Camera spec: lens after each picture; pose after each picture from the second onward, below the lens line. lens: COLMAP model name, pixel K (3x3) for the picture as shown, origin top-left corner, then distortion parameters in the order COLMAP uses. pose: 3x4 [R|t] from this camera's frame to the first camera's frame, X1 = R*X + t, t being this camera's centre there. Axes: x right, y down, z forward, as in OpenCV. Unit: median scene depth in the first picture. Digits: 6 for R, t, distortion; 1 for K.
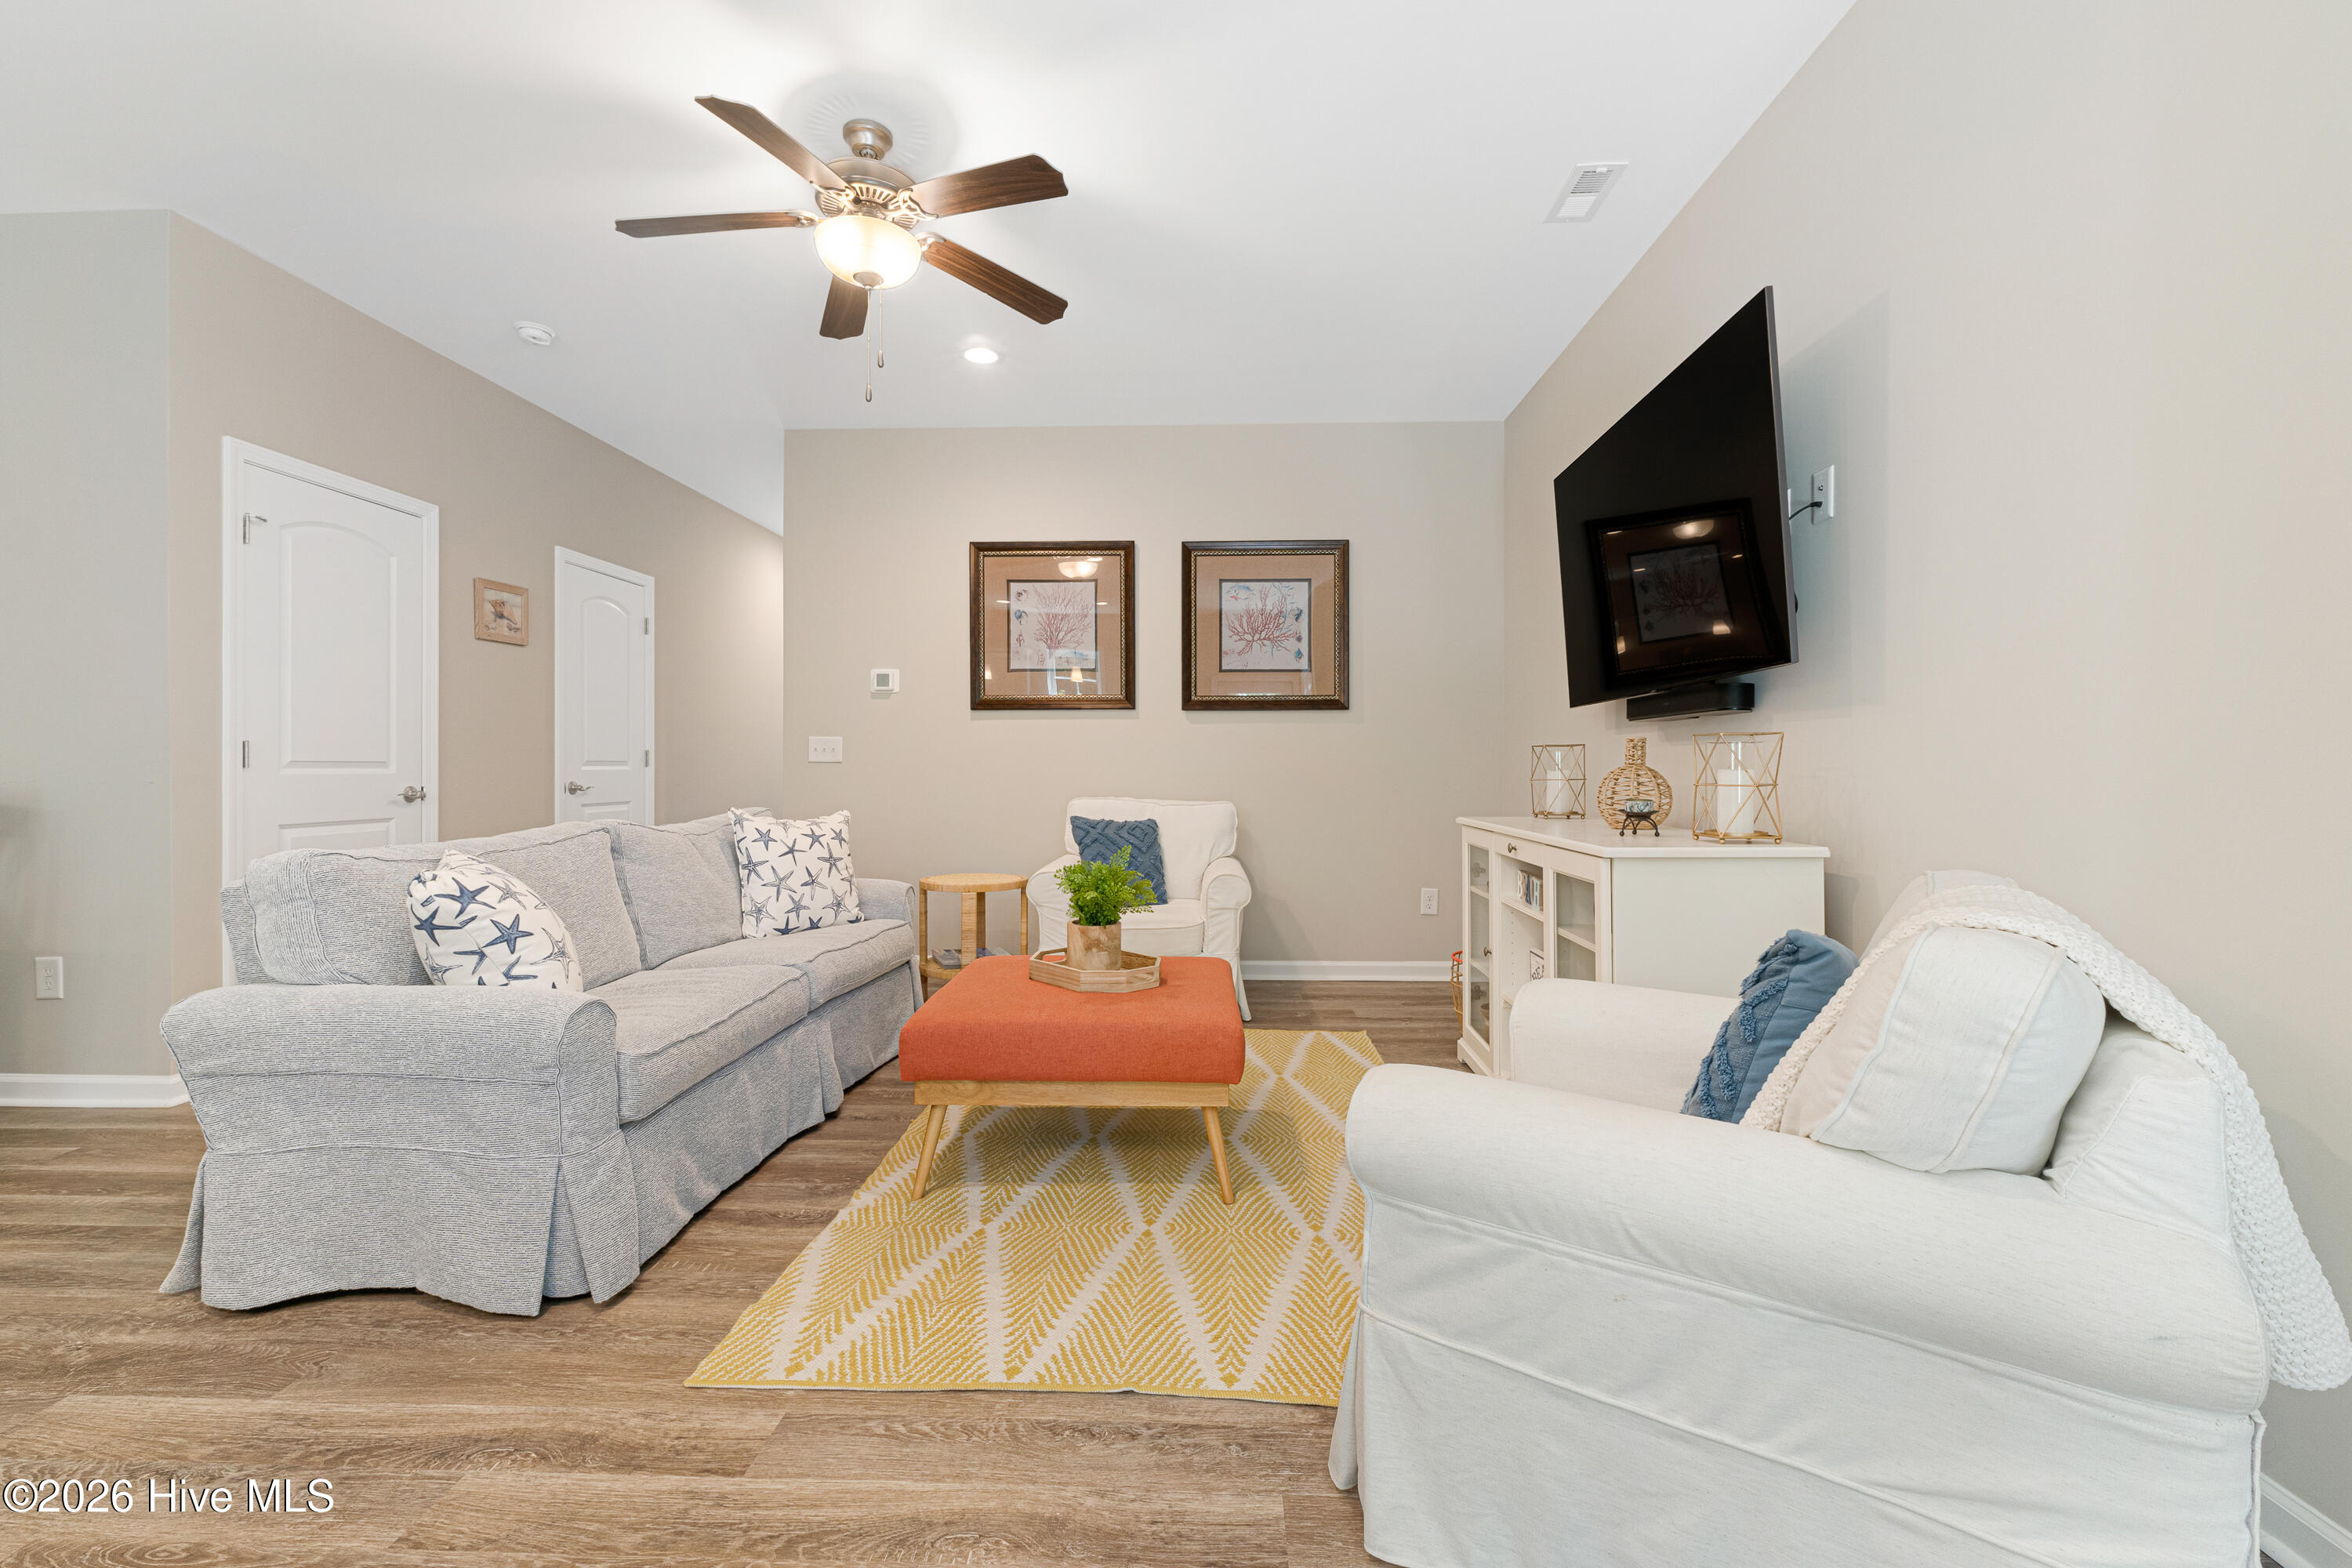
lens RADIAL K [[996.4, 0, 1221.9], [0, 996.4, 772.7], [0, 0, 1]] dist [0.008222, 0.000151]
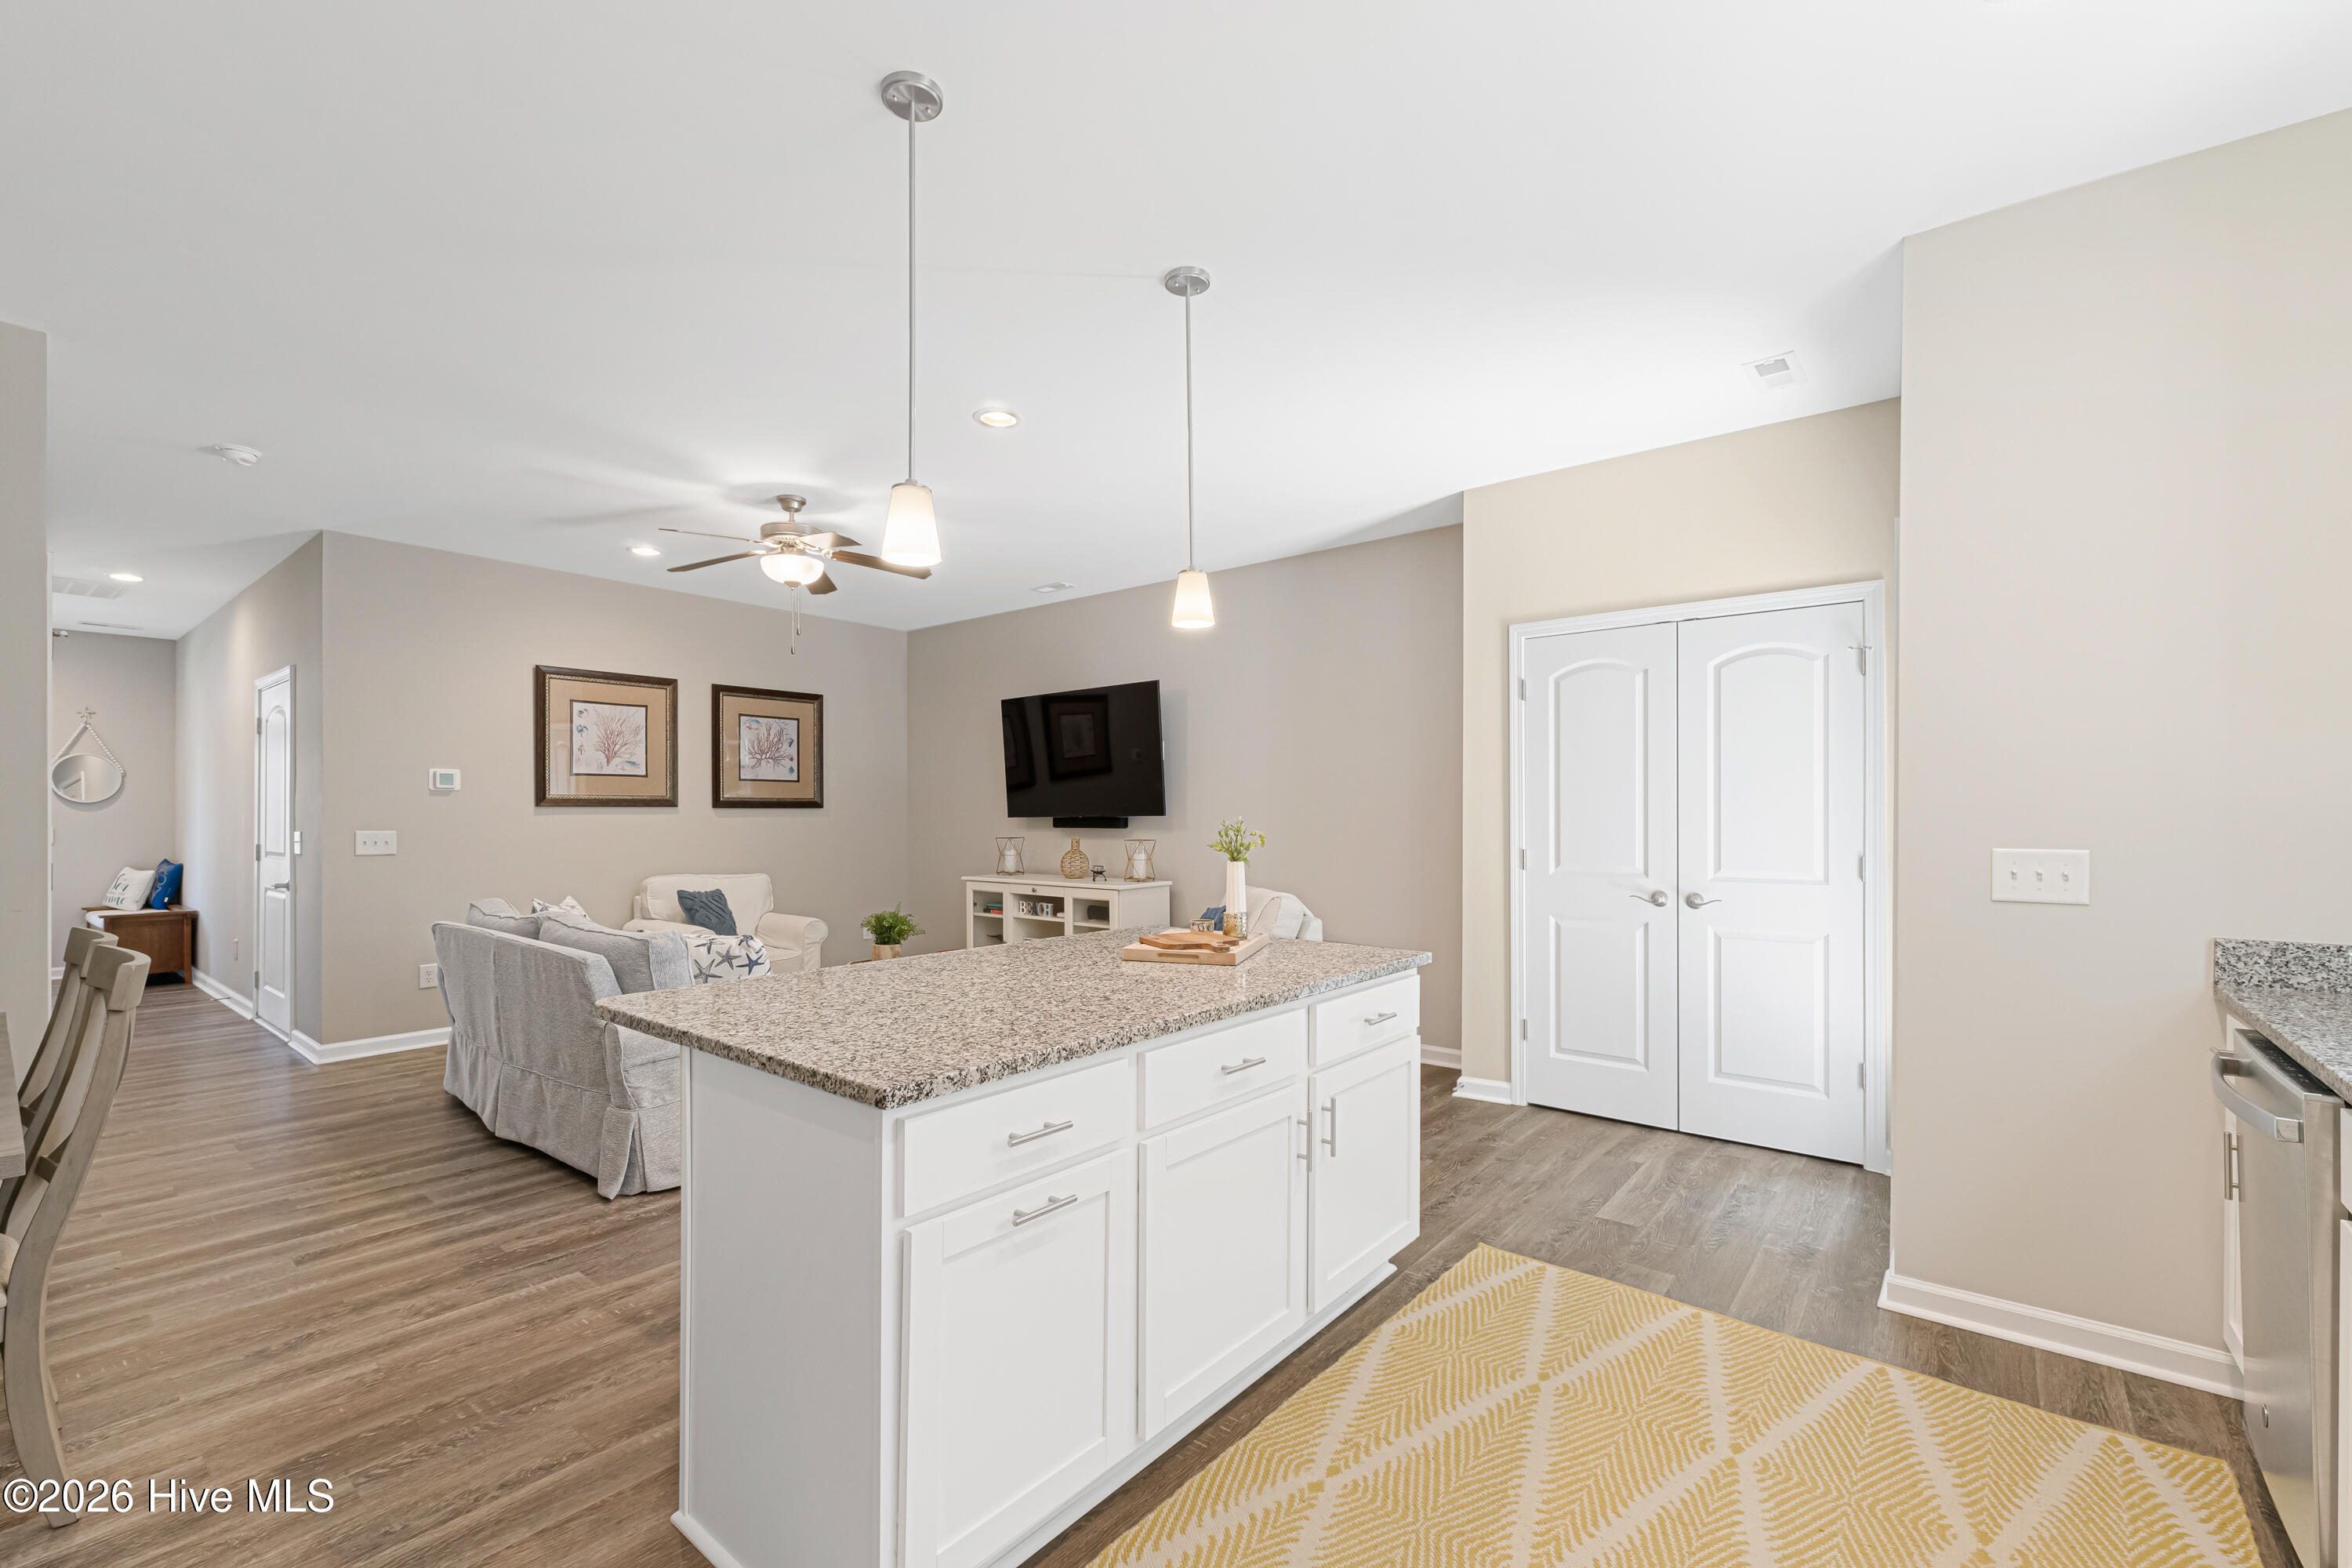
lens RADIAL K [[1026.0, 0, 1165.7], [0, 1026.0, 812.7], [0, 0, 1]] dist [0.014436, -0.000096]
pose [[0.595618, -0.002148, 0.803265, -0.878962], [0.002367, 0.999997, 0.000919, -0.061603], [-0.803265, 0.001354, 0.595621, -0.363505]]
